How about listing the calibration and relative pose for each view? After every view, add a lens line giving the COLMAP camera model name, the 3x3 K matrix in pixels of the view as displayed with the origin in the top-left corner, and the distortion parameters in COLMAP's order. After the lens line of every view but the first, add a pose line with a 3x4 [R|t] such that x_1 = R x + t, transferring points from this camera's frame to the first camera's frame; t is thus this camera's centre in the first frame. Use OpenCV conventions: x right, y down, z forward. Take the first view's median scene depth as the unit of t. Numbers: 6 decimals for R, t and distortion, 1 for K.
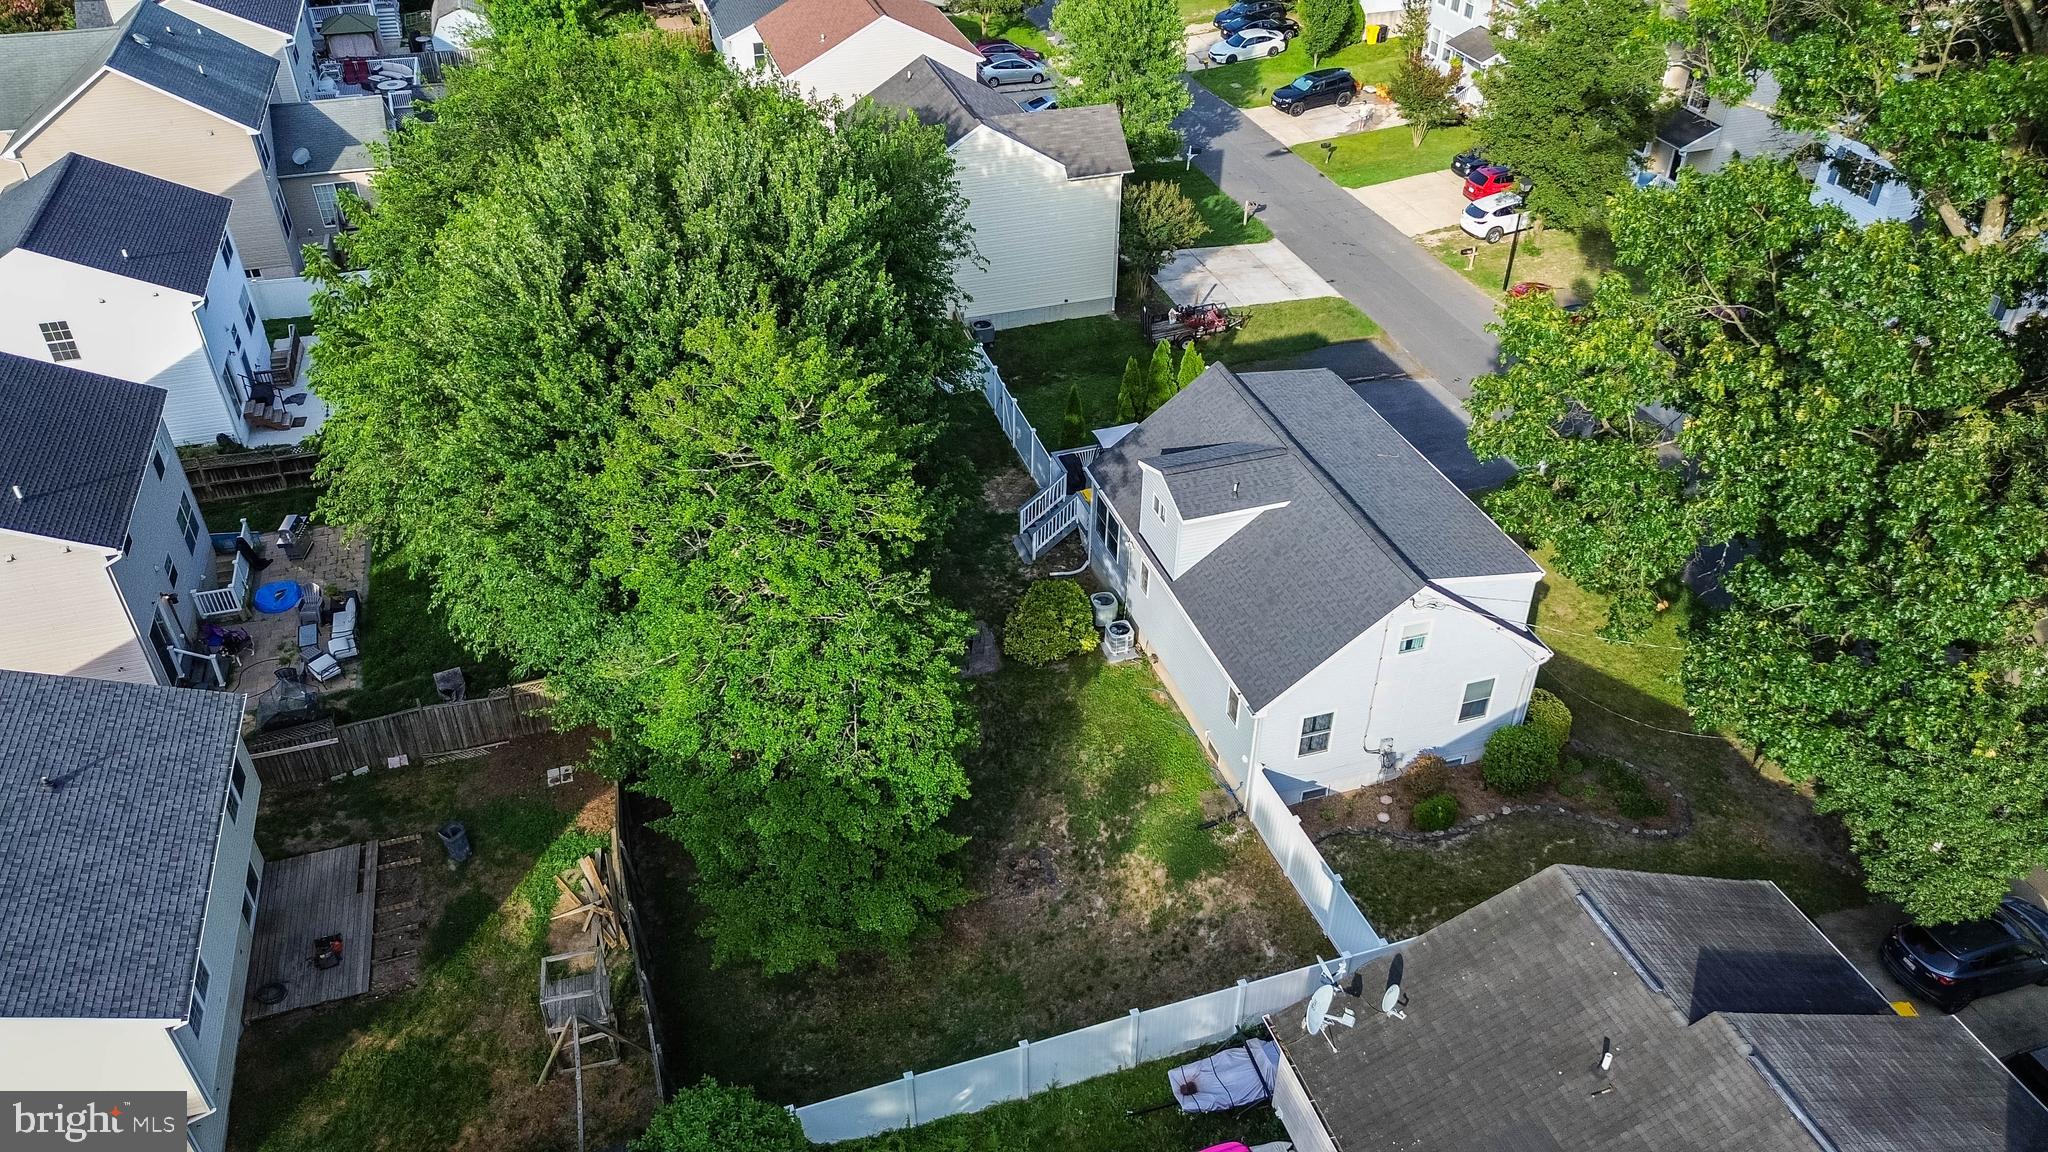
lens RADIAL K [[1464.1, 0, 1019.5], [0, 1464.1, 576.1], [0, 0, 1]] dist [0.044661, -0.041984]
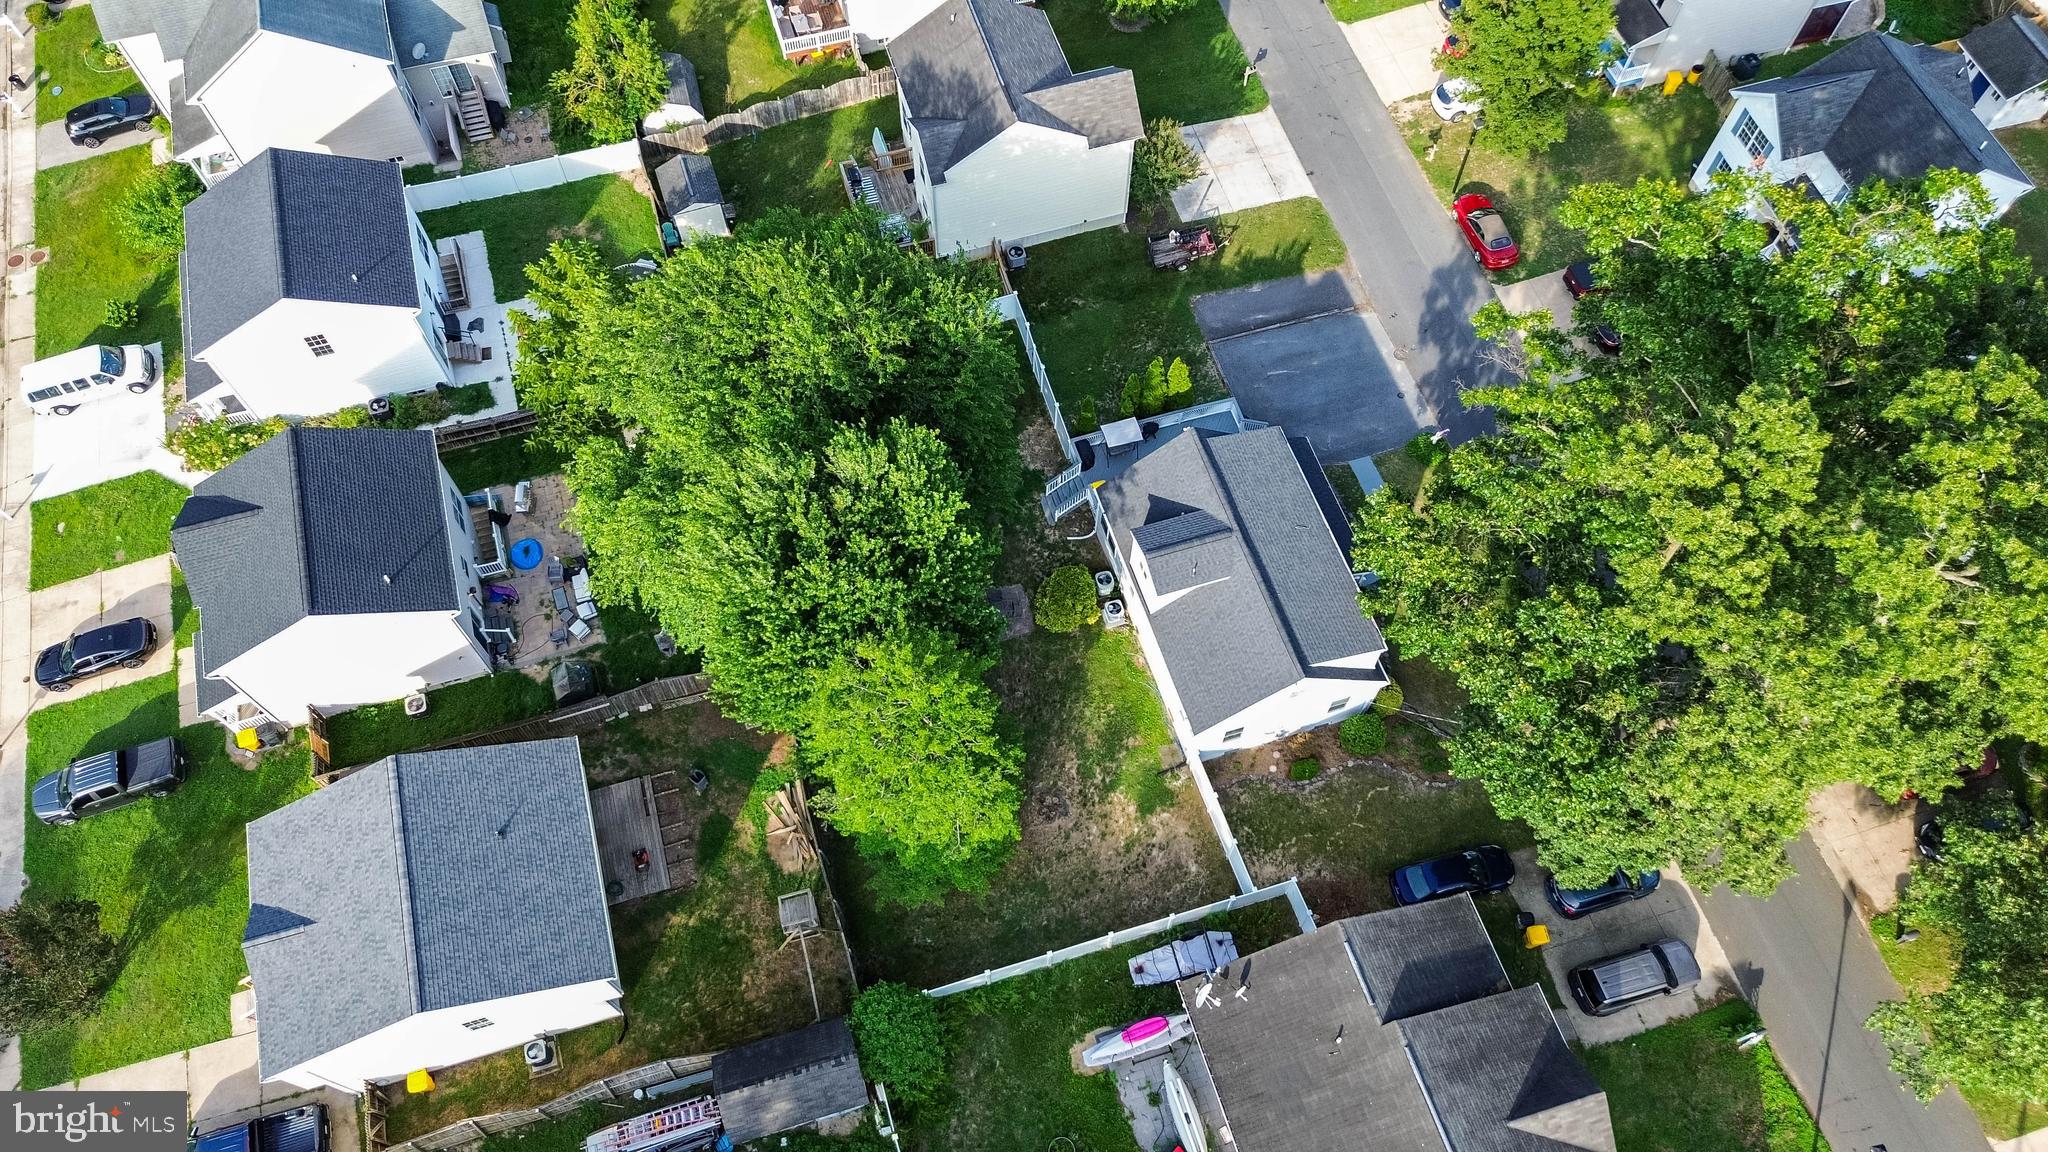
lens RADIAL K [[1464.1, 0, 1020.3], [0, 1464.1, 581.6], [0, 0, 1]] dist [0.044661, -0.041984]
pose [[0.999965, 0.008253, -0.001190, -0.028825], [-0.006889, 0.898108, 0.439722, -0.732489], [0.004698, -0.439698, 0.898133, -0.355341]]
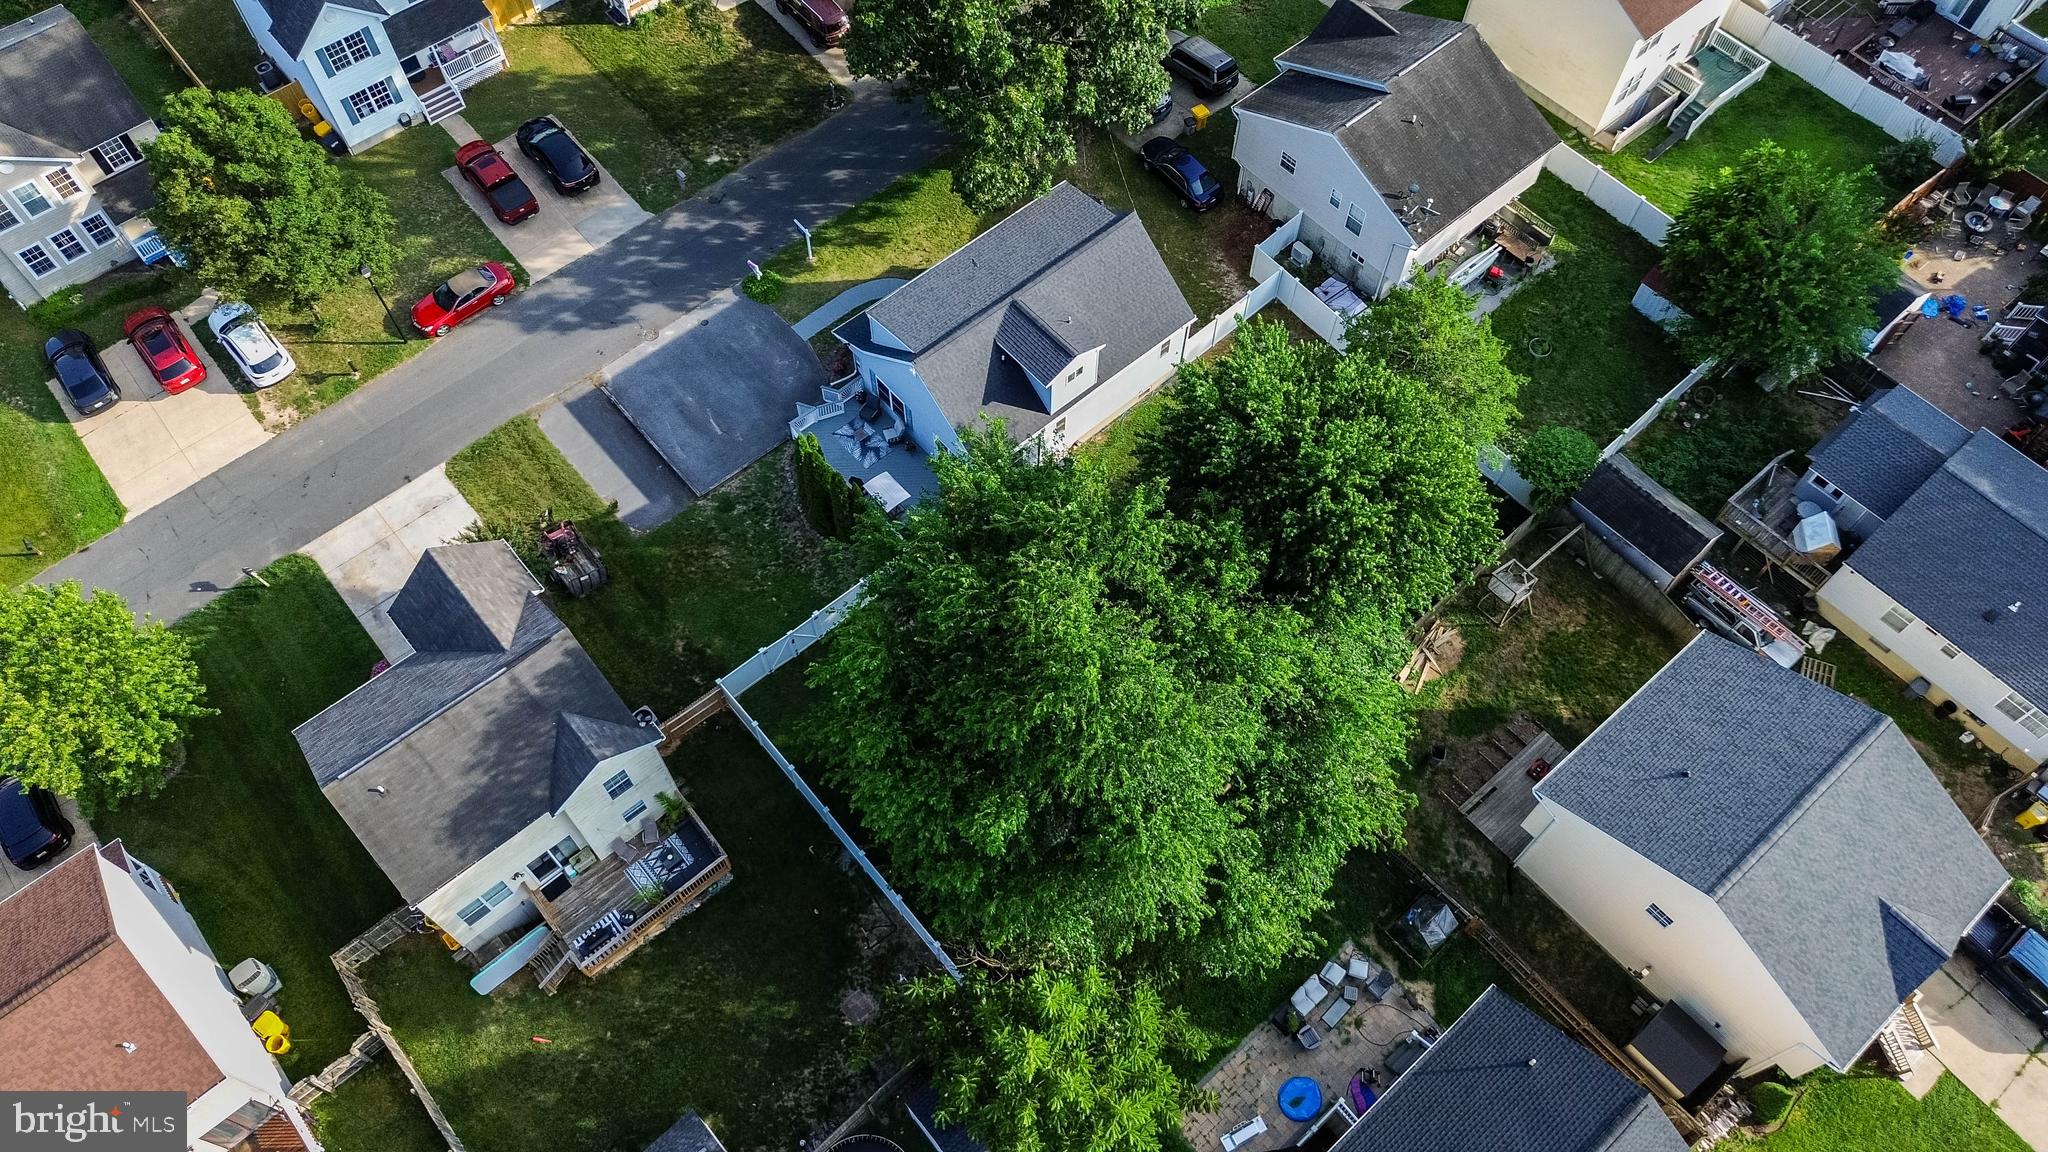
lens RADIAL K [[1464.1, 0, 1006.8], [0, 1464.1, 583.6], [0, 0, 1]] dist [0.044661, -0.041984]
pose [[-0.393811, -0.795011, 0.461379, -0.765451], [0.541336, 0.205068, 0.815416, -1.315483], [-0.742878, 0.570881, 0.349610, 0.706765]]
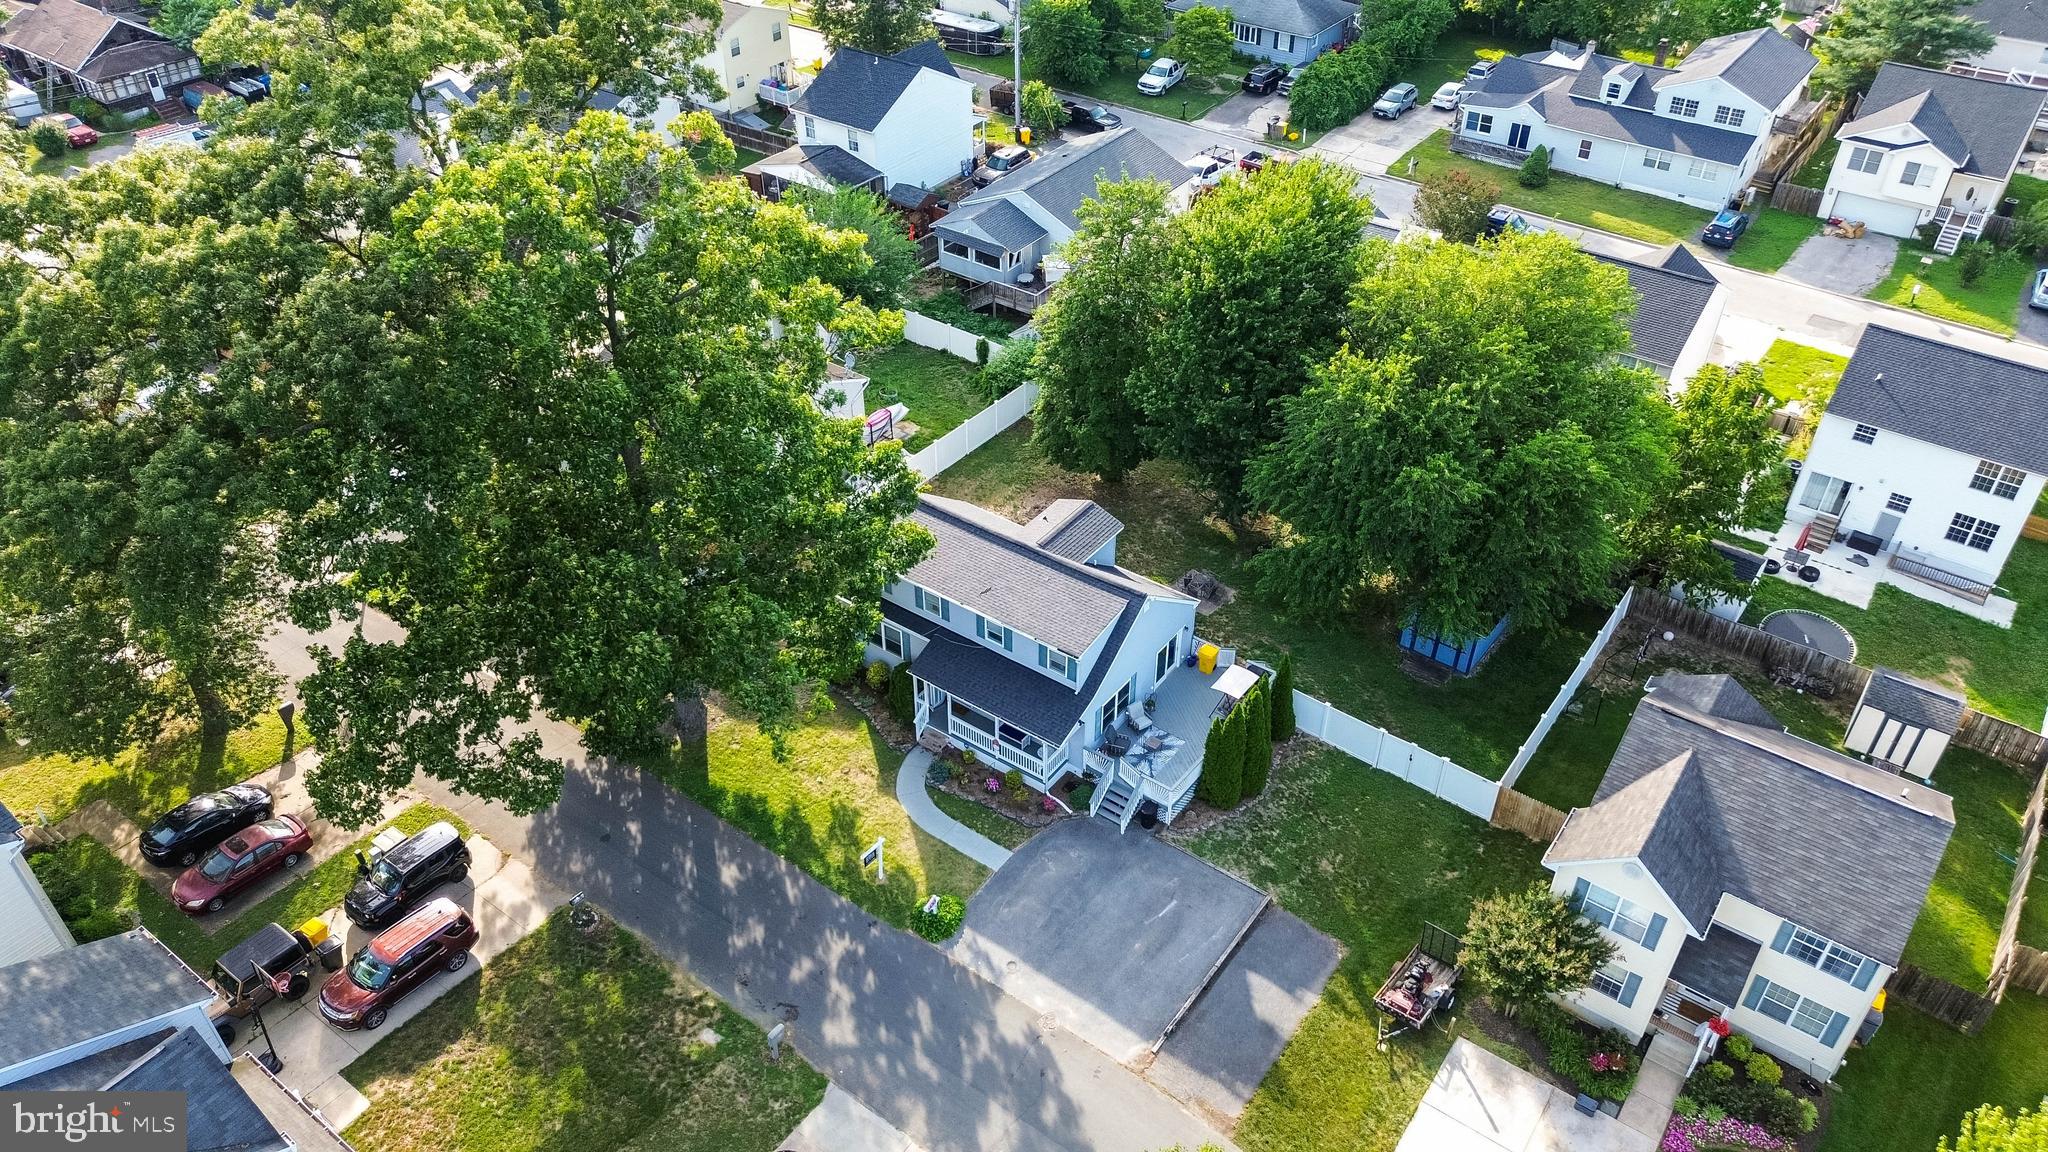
lens RADIAL K [[1464.1, 0, 1015.1], [0, 1464.1, 577.2], [0, 0, 1]] dist [0.044661, -0.041984]
pose [[-0.815662, 0.364555, -0.449216, 0.944646], [-0.335189, 0.335083, 0.880550, -1.415239], [0.471533, 0.868803, -0.151120, 1.332475]]
